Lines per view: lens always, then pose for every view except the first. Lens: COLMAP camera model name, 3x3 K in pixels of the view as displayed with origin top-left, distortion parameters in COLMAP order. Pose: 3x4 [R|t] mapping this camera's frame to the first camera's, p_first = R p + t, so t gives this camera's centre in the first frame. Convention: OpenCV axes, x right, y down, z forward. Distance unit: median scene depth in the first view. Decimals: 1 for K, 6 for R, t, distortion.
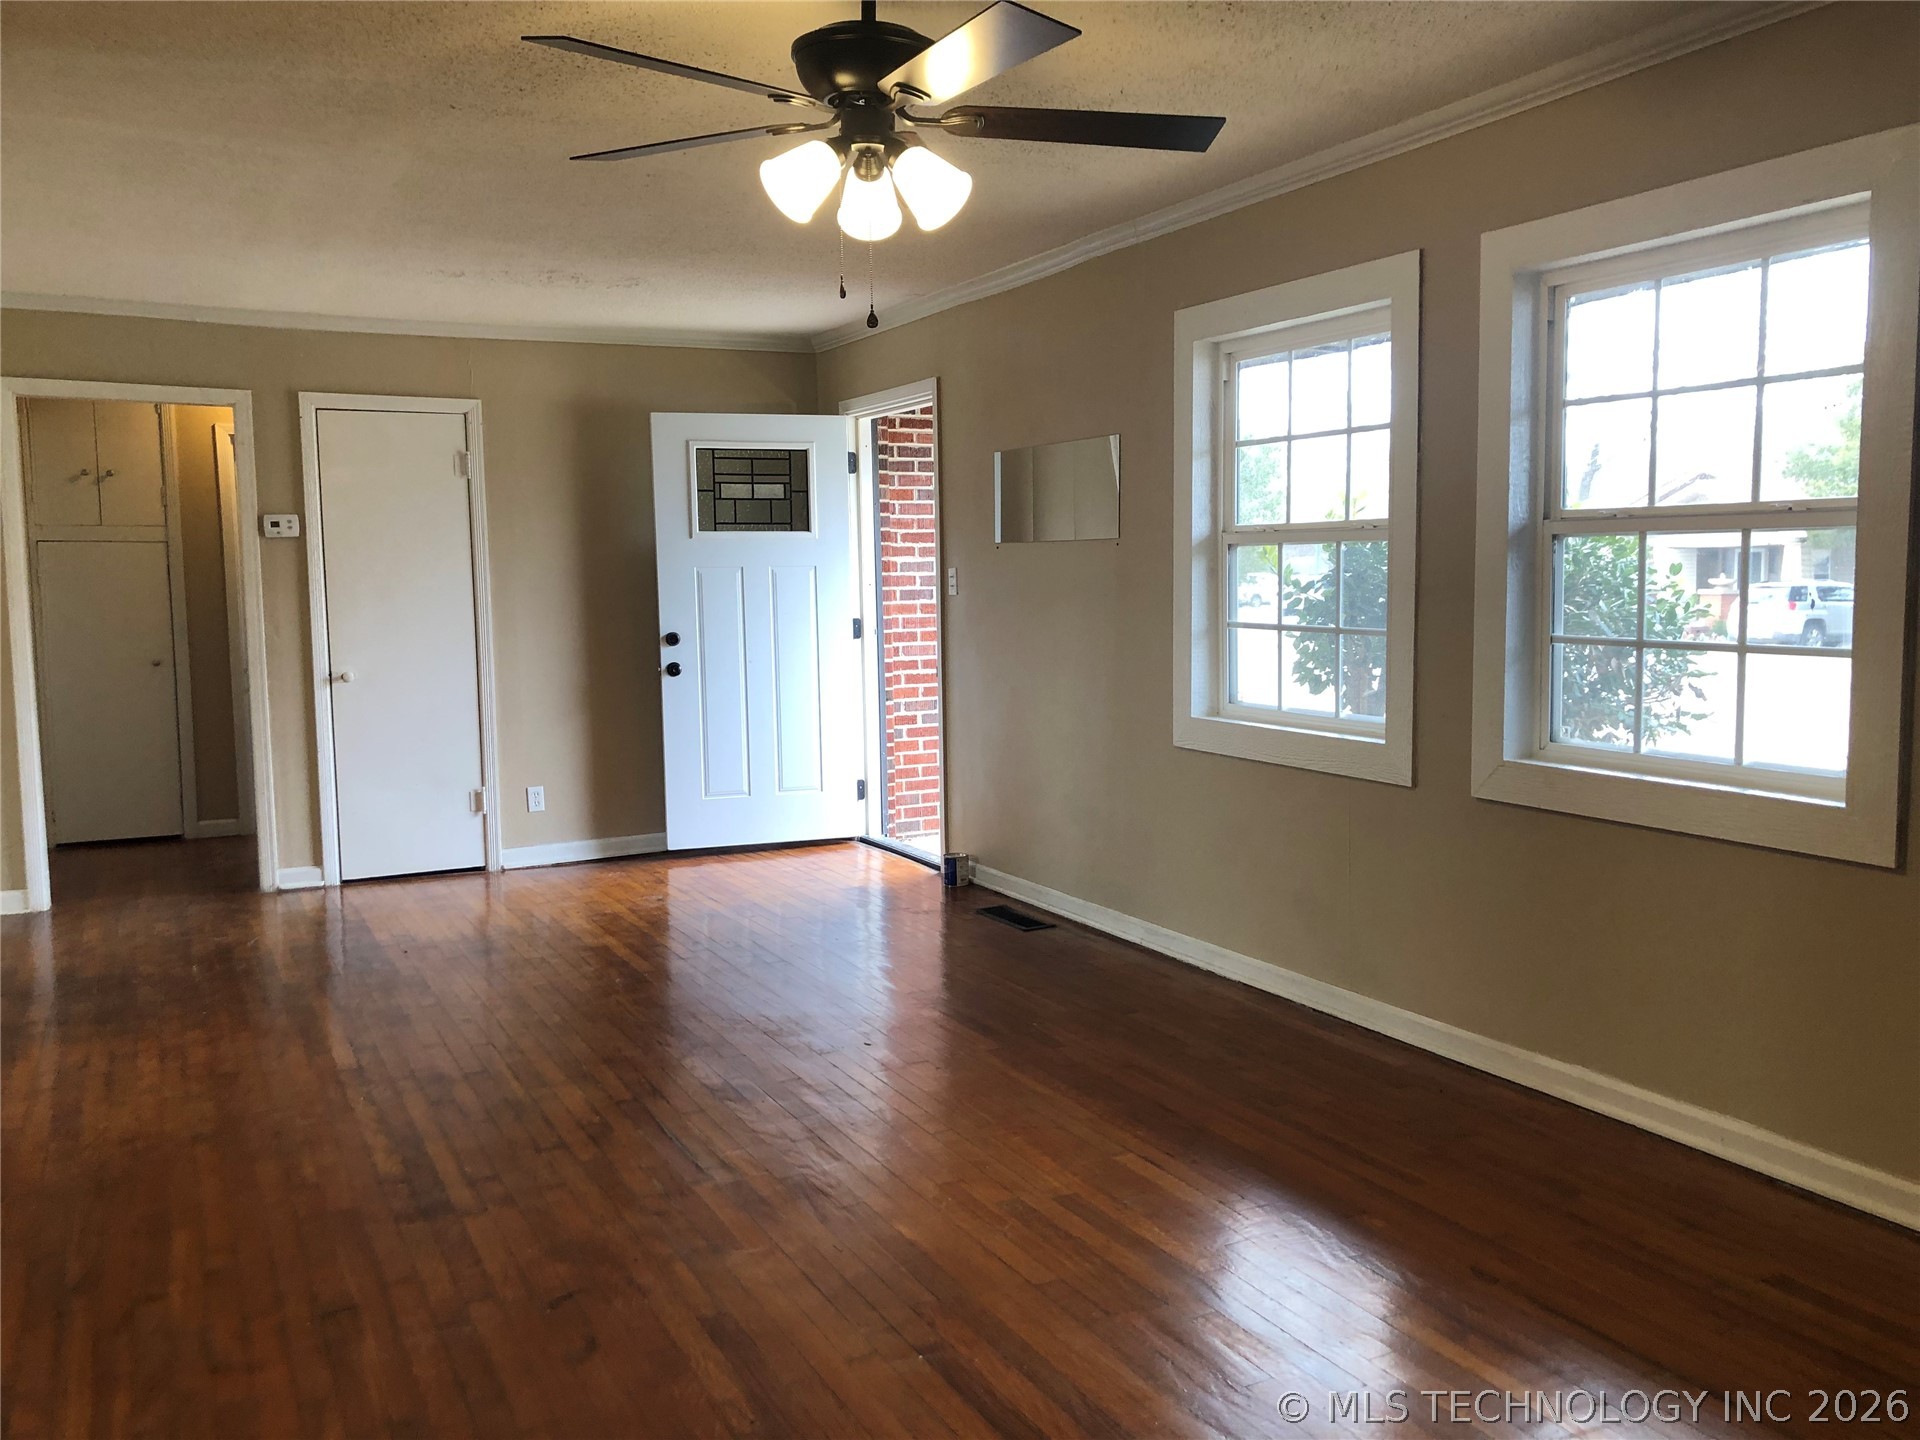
lens RADIAL K [[1543.2, 0, 960.0], [0, 1543.2, 720.0], [0, 0, 1]] dist [-0.007684, -0.002271]
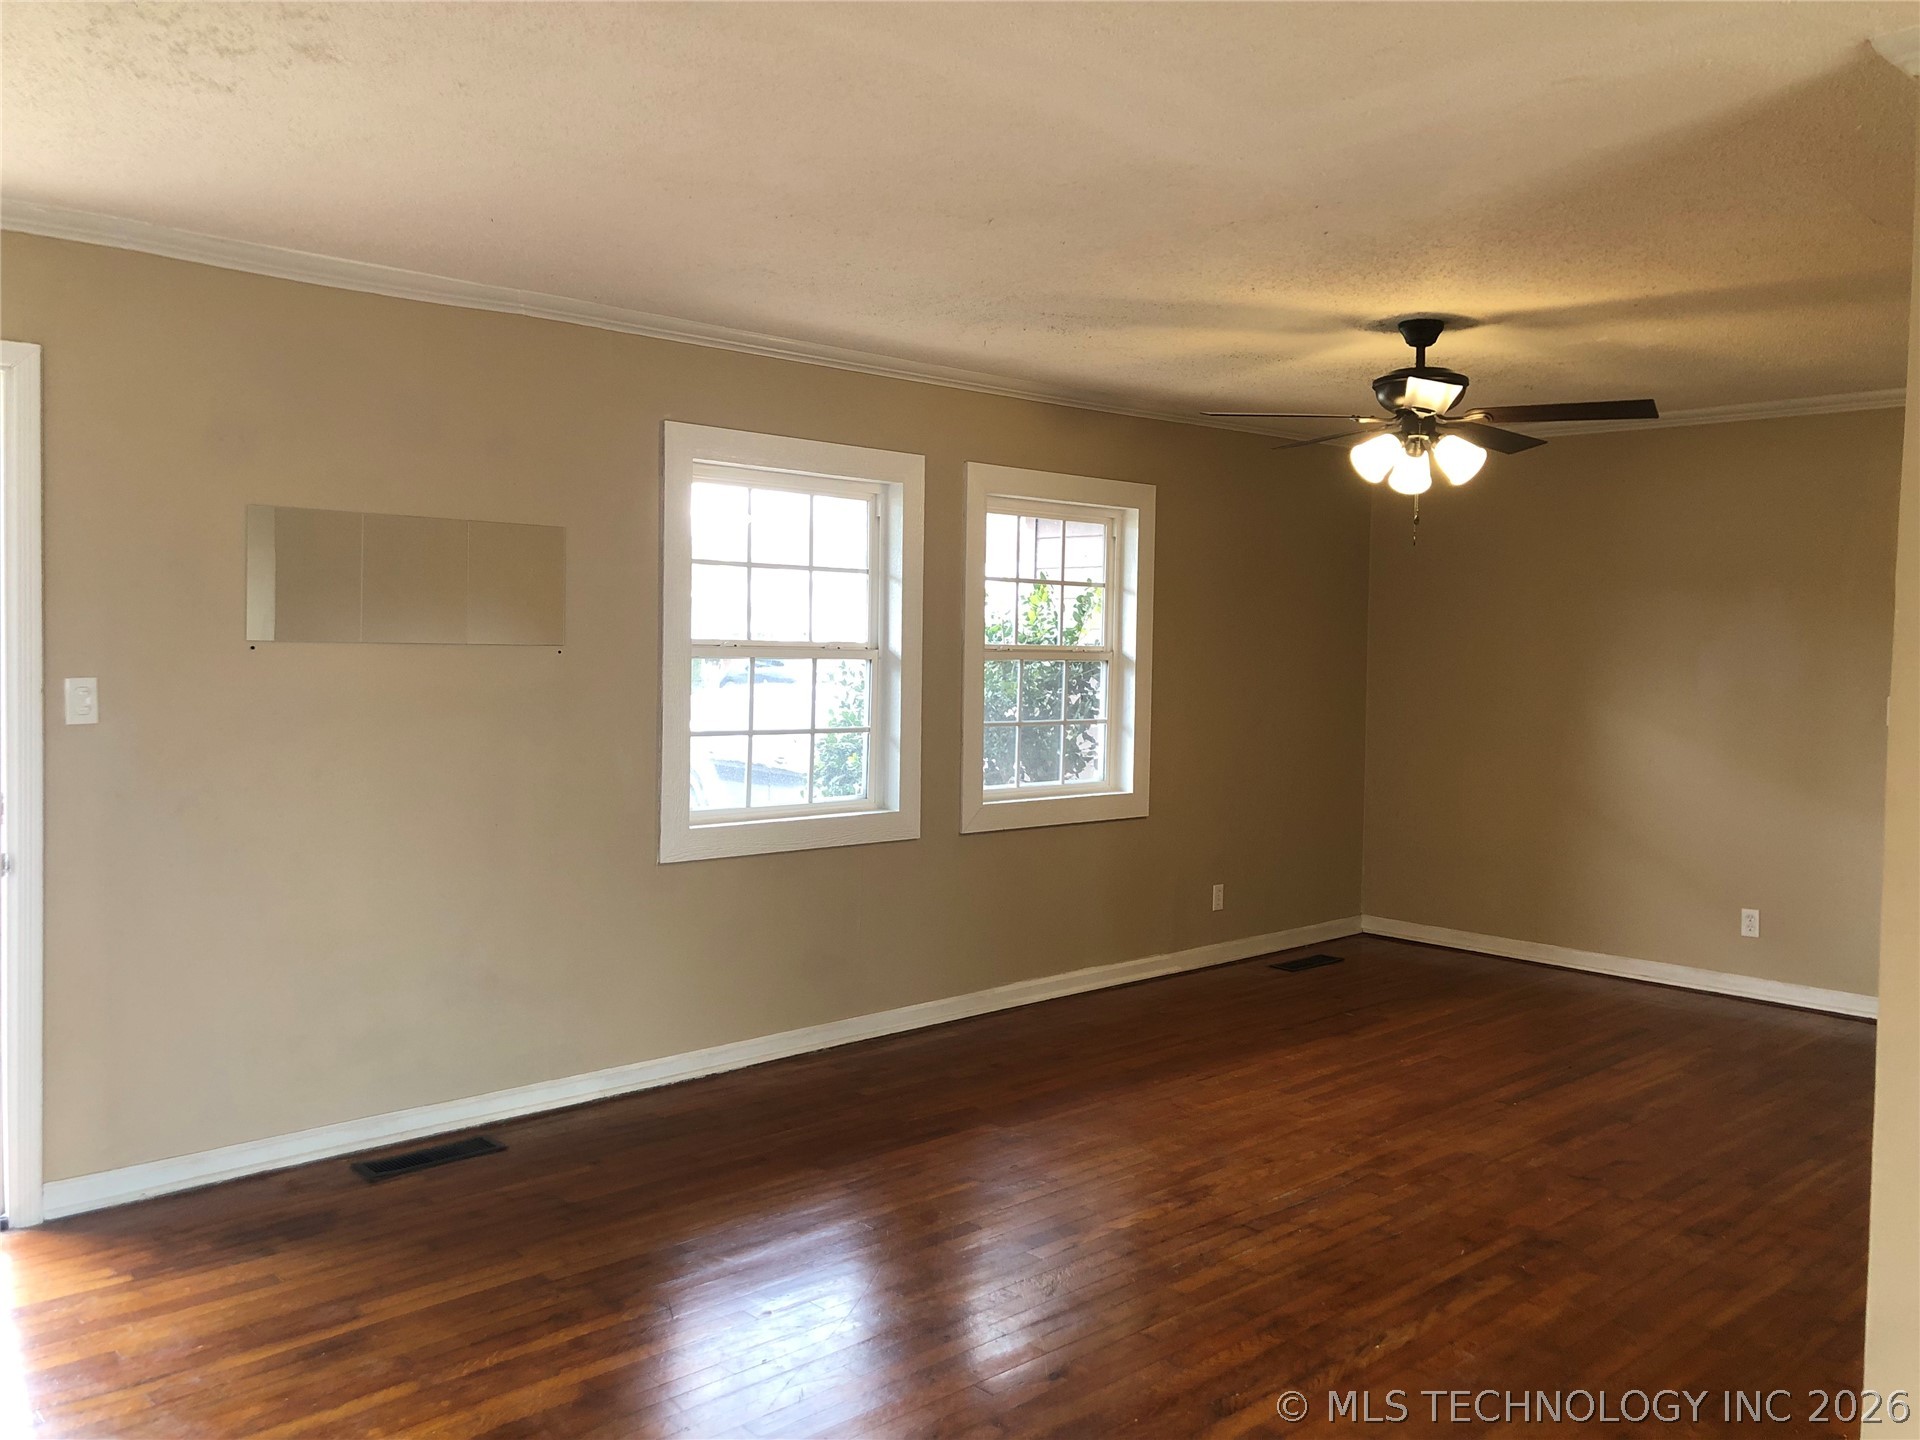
lens RADIAL K [[1550.1, 0, 960.0], [0, 1550.1, 720.0], [0, 0, 1]] dist [0.005479, -0.010082]
pose [[-0.260936, -0.039712, 0.964539, -1.217010], [0.079132, 0.994911, 0.062370, -0.171139], [-0.962107, 0.092600, -0.256466, 1.523671]]
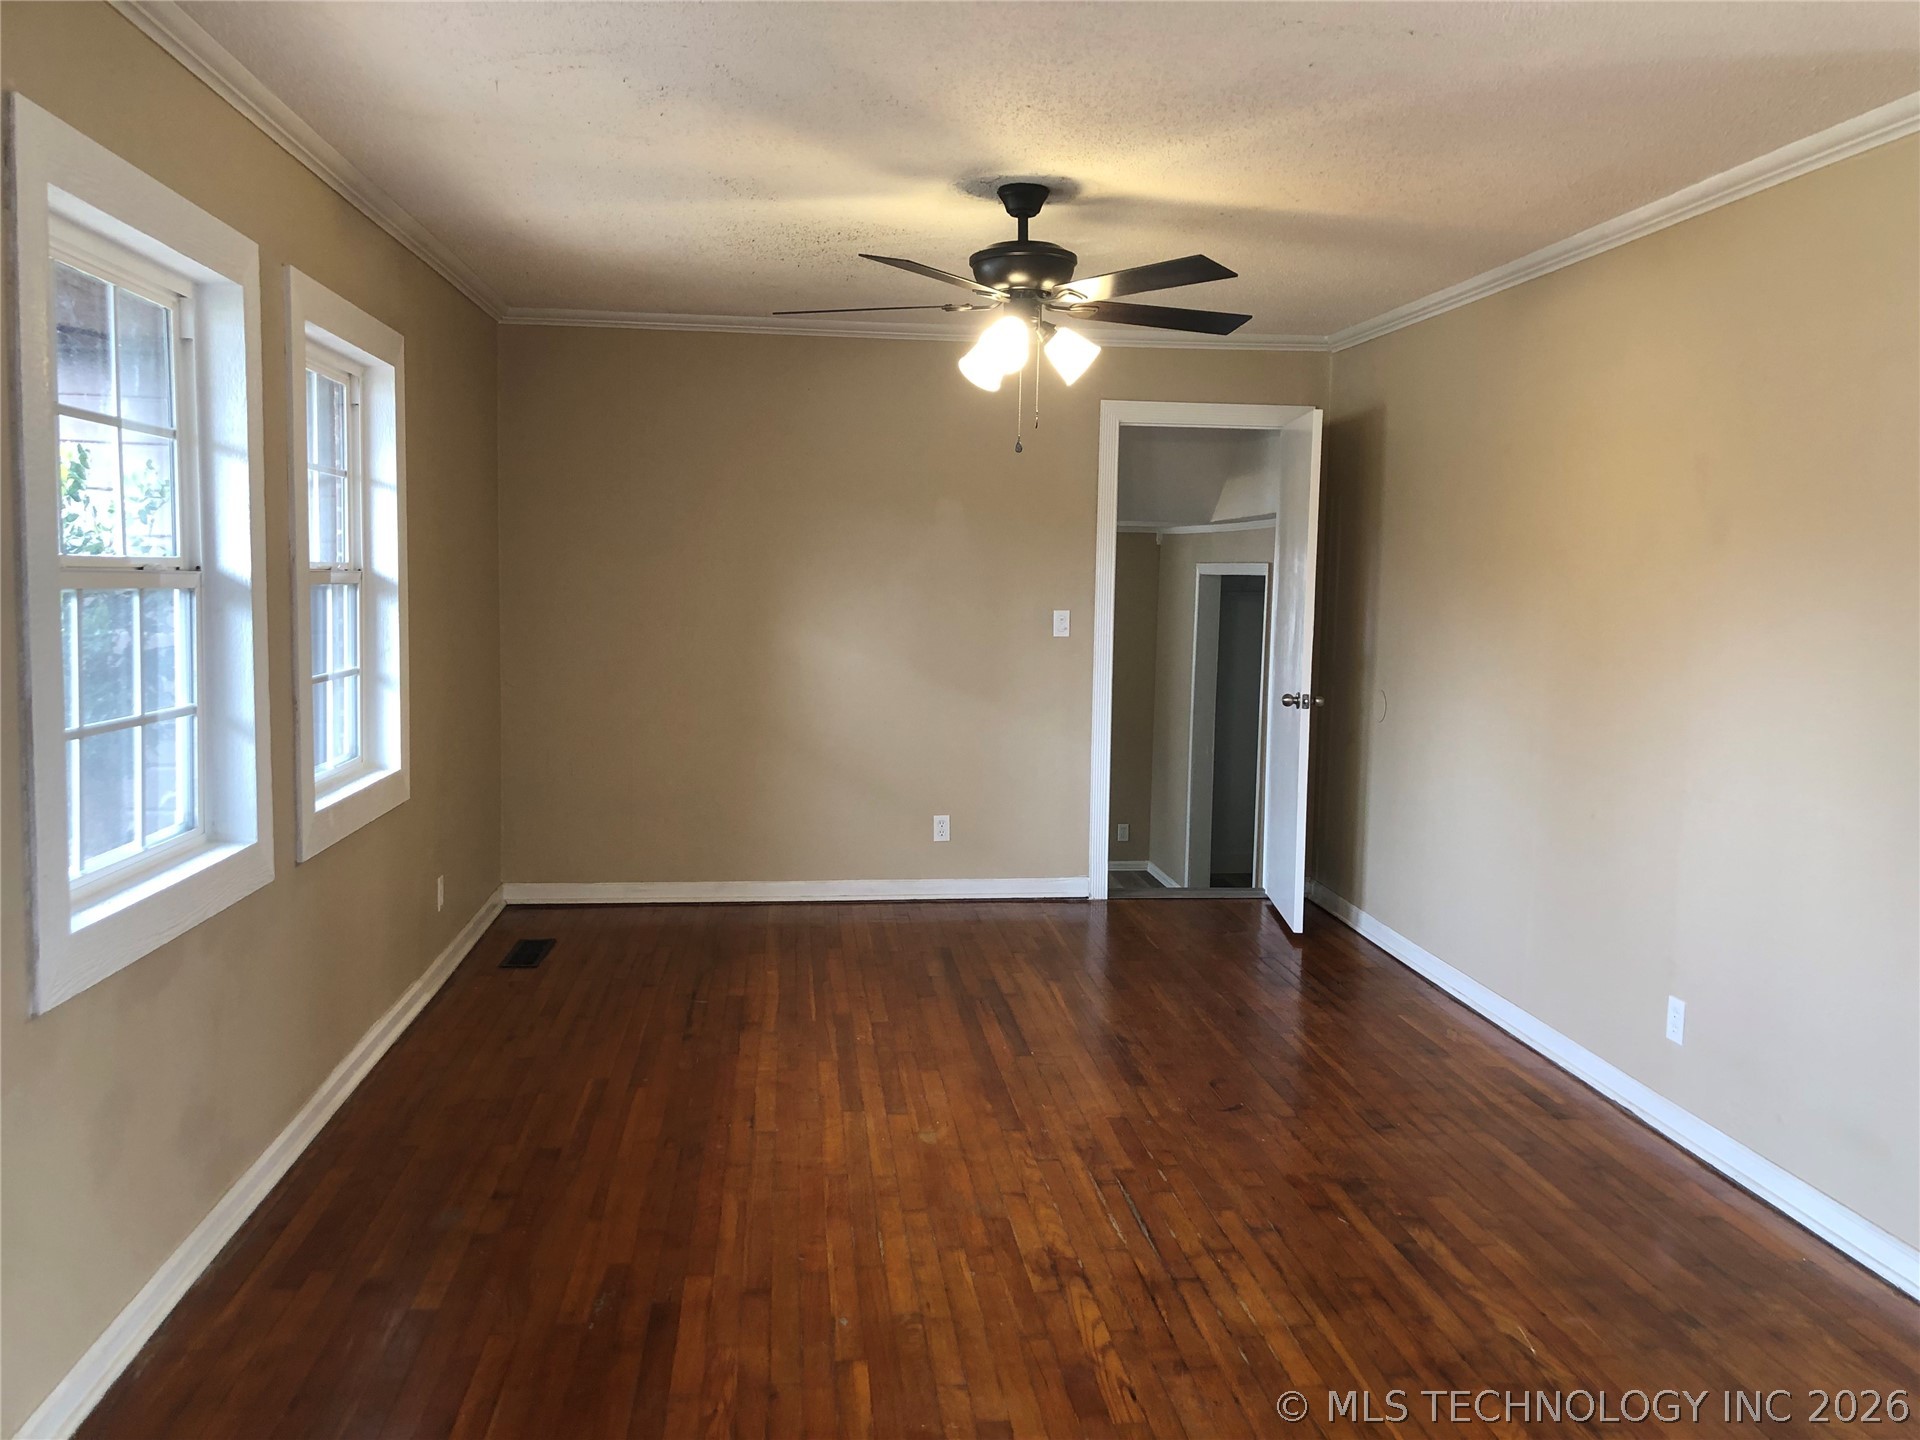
lens RADIAL K [[1550.1, 0, 960.0], [0, 1550.1, 720.0], [0, 0, 1]] dist [0.005479, -0.010082]
pose [[-0.932463, -0.038838, 0.359171, -0.422554], [0.027563, 0.983658, 0.177924, -0.216159], [-0.360211, 0.175807, -0.916155, 1.897282]]
